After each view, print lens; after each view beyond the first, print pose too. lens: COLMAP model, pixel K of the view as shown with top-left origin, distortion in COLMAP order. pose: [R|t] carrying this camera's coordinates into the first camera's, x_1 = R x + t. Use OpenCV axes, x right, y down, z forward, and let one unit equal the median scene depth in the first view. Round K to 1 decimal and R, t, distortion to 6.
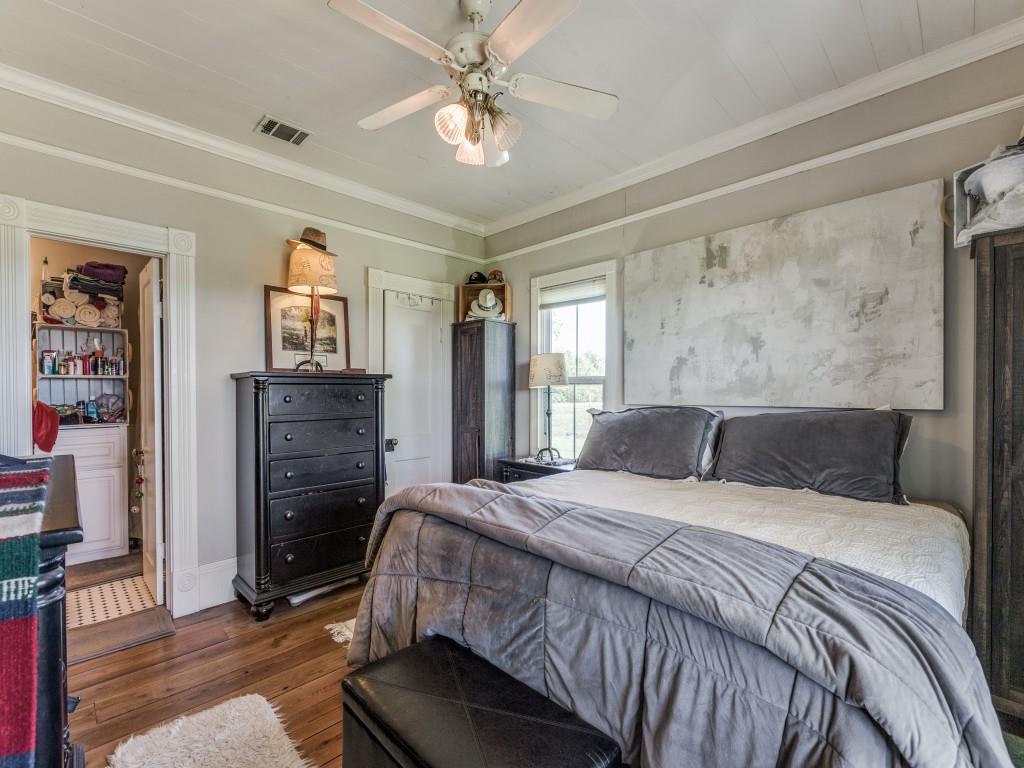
lens RADIAL K [[462.6, 0, 511.6], [0, 462.6, 390.2], [0, 0, 1]] dist [-0.001668, -0.000198]
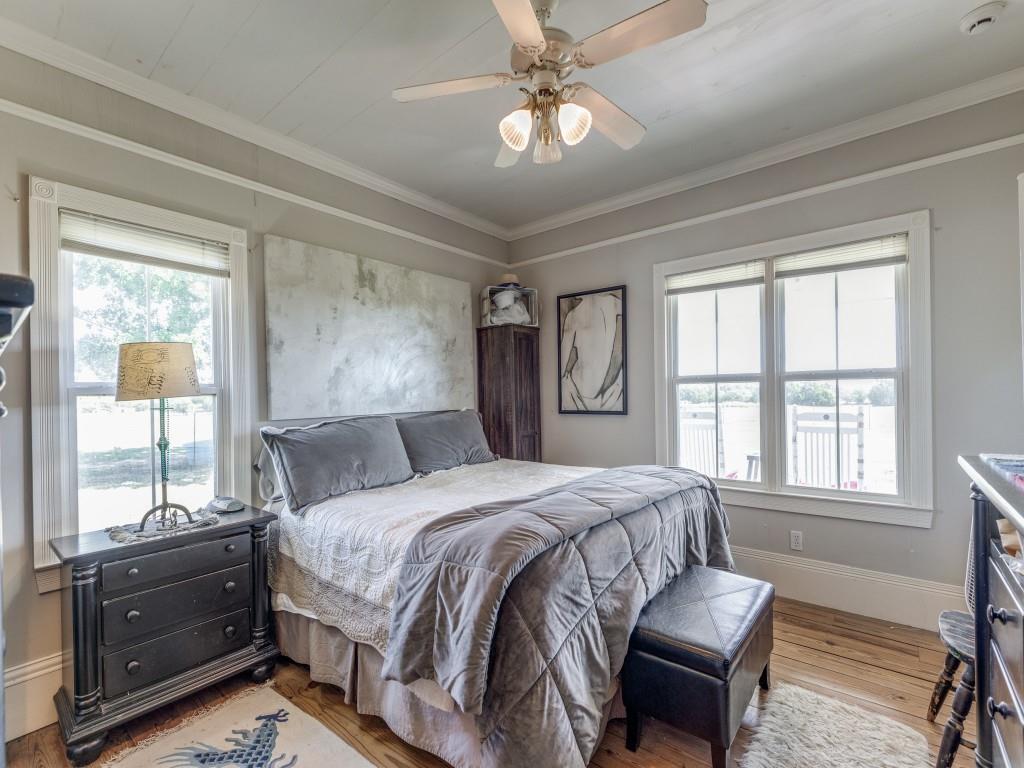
lens RADIAL K [[462.6, 0, 512.1], [0, 462.6, 390.2], [0, 0, 1]] dist [-0.001668, -0.000198]
pose [[-0.116605, 0.010596, 0.993122, -0.652106], [0.015150, 0.999846, -0.008889, -0.009029], [-0.993063, 0.014009, -0.116747, 0.749938]]
